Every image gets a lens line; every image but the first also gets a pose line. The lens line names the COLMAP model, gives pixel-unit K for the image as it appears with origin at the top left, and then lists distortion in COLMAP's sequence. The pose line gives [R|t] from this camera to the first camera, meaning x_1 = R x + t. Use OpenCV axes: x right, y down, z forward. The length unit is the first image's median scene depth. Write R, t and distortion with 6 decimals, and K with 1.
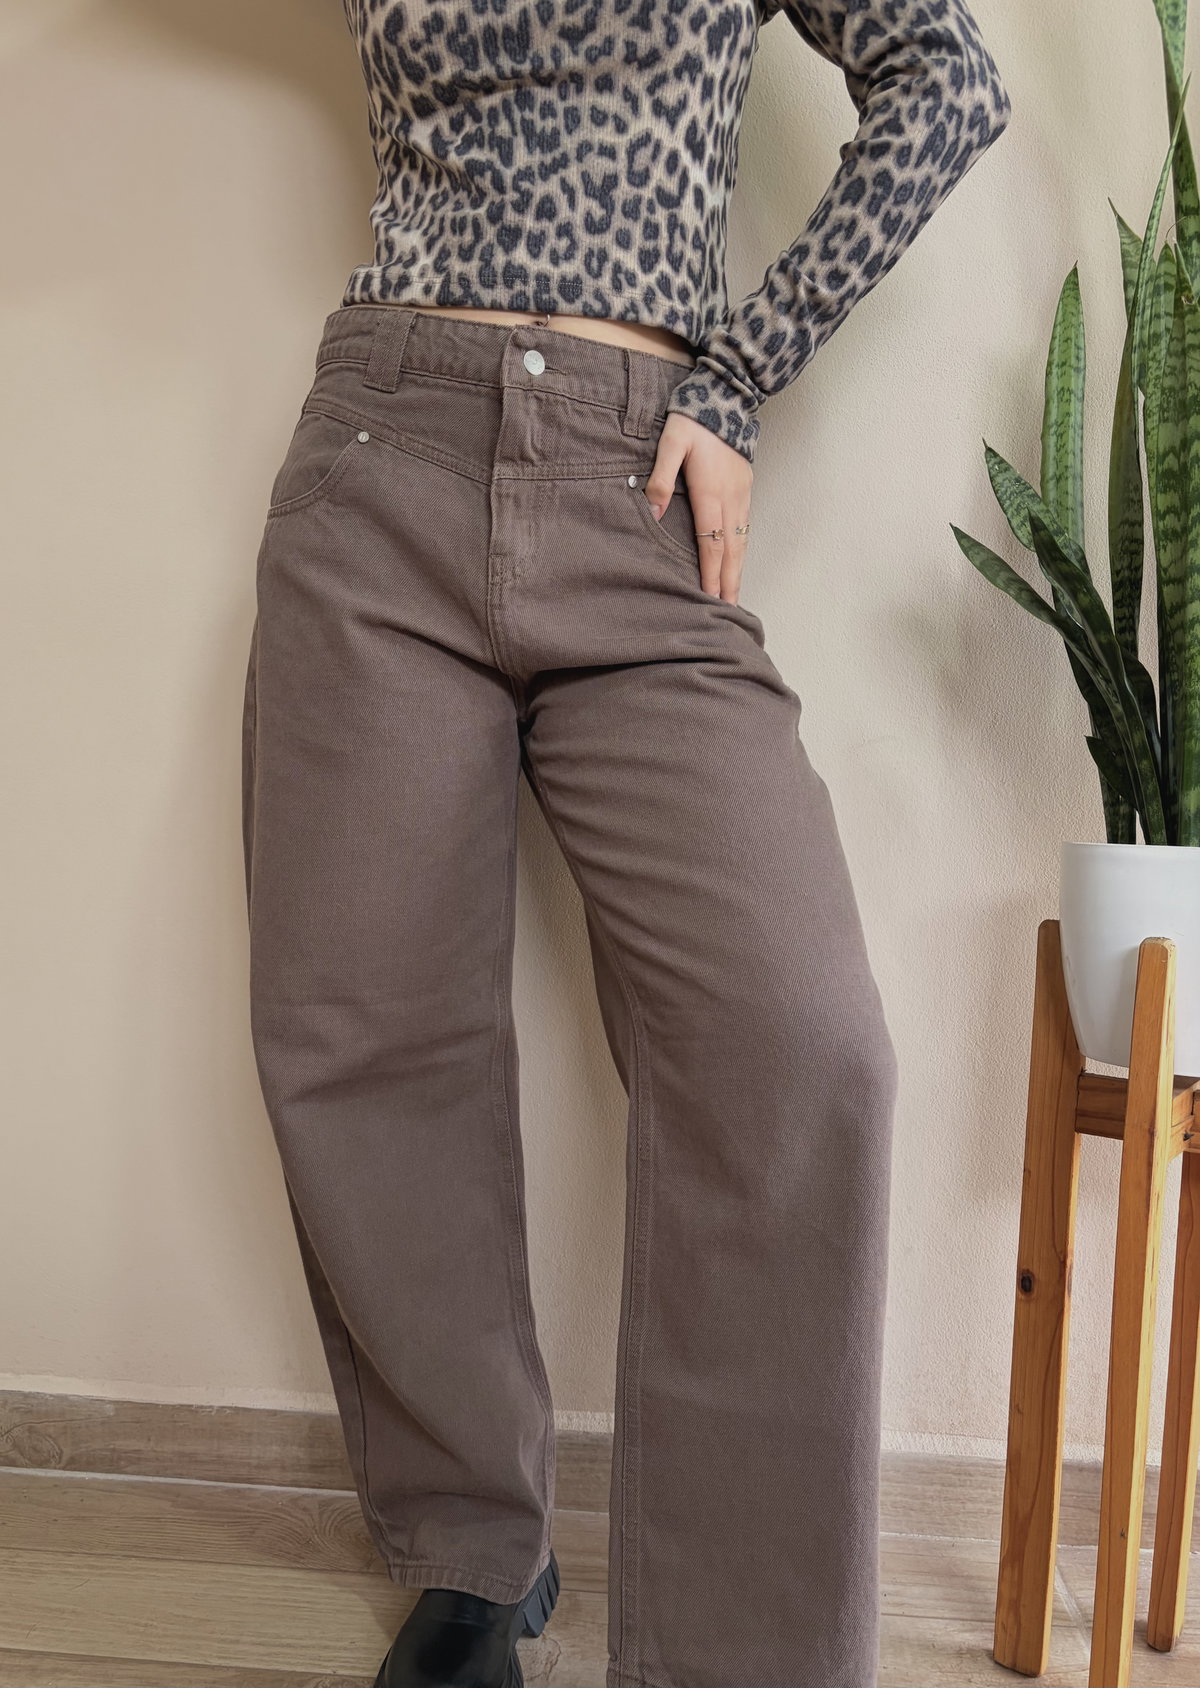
lens RADIAL K [[1355.7, 0, 533.3], [0, 1355.7, 883.1], [0, 0, 1]] dist [0.070802, -0.082066]
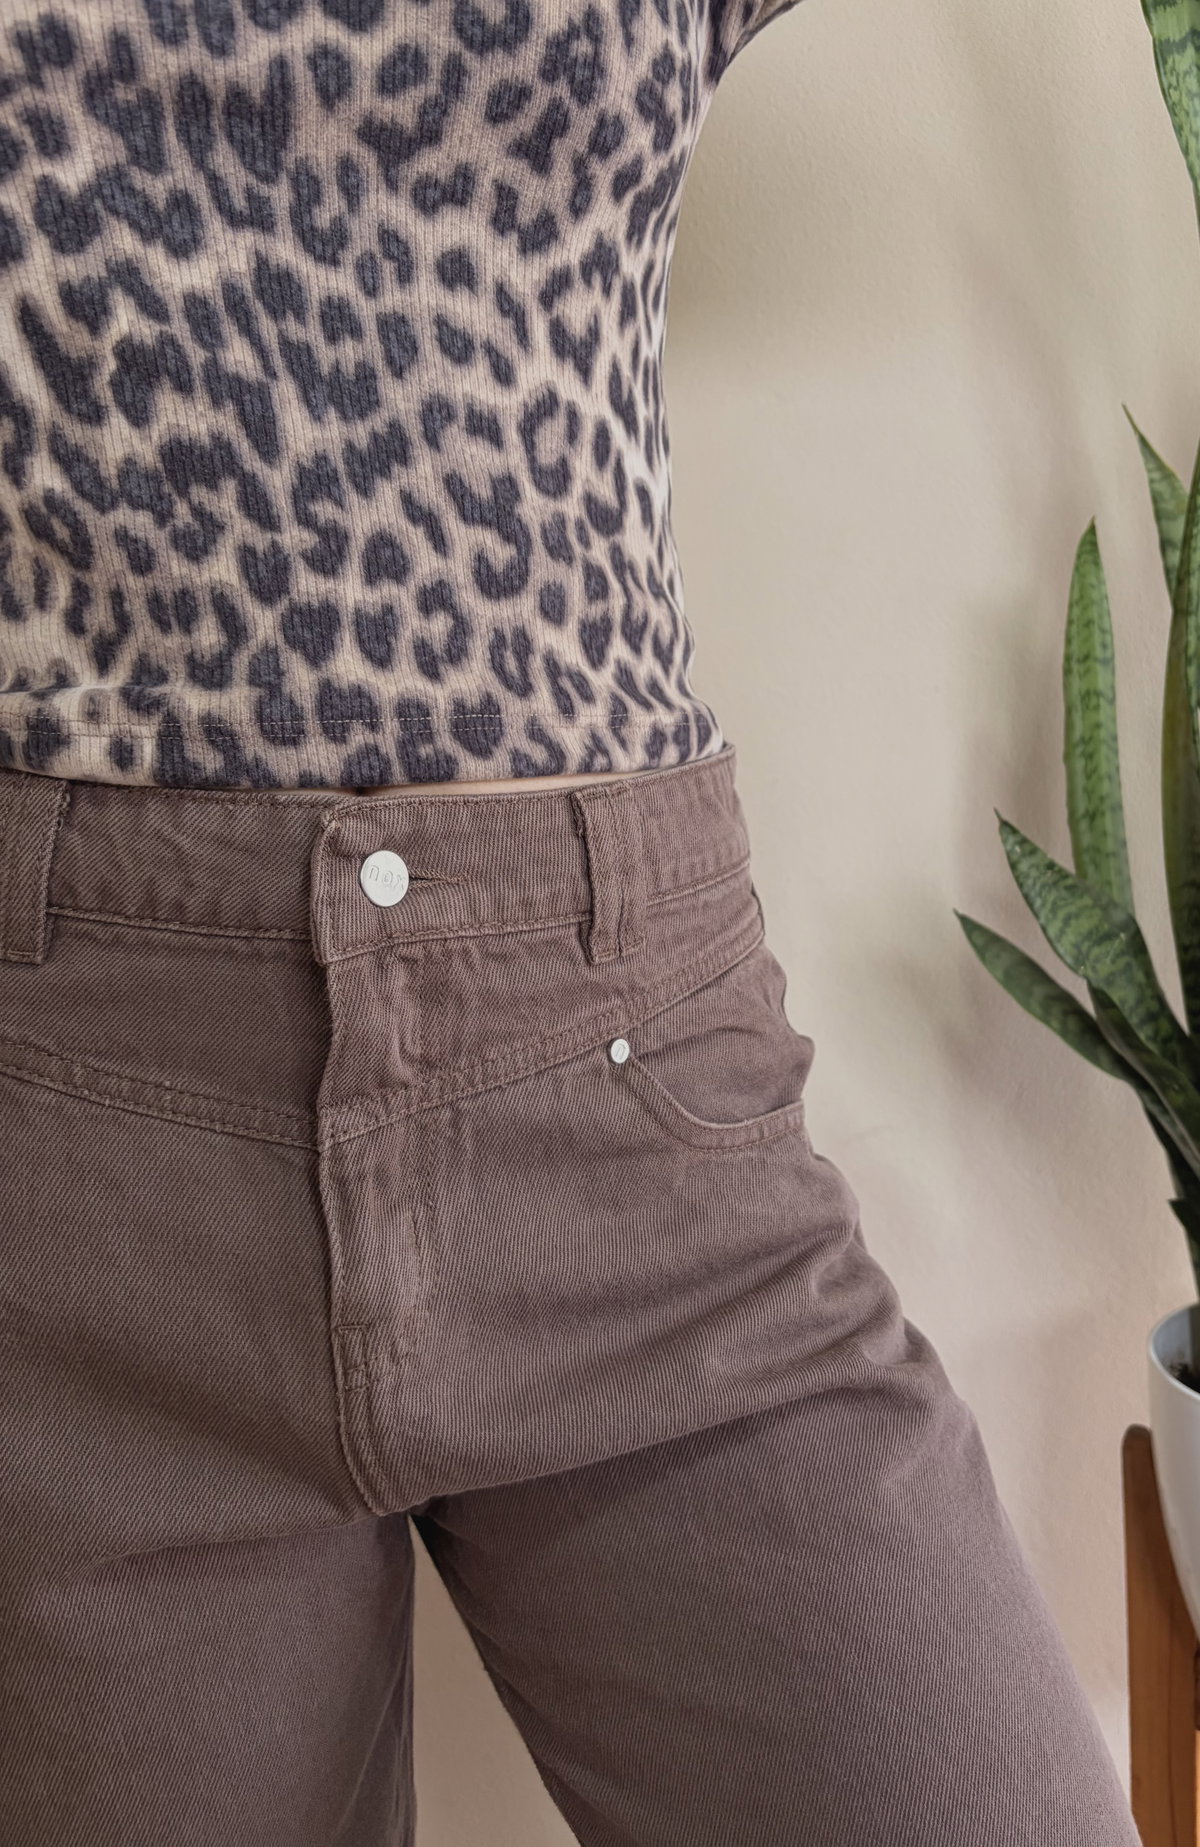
lens RADIAL K [[1478.7, 0, 678.3], [0, 1478.7, 861.4], [0, 0, 1]] dist [0.016158, -0.018602]
pose [[0.982822, -0.104274, 0.152274, 0.057515], [0.097520, 0.993916, 0.051193, -0.332423], [-0.156685, -0.035464, 0.987012, 0.287157]]
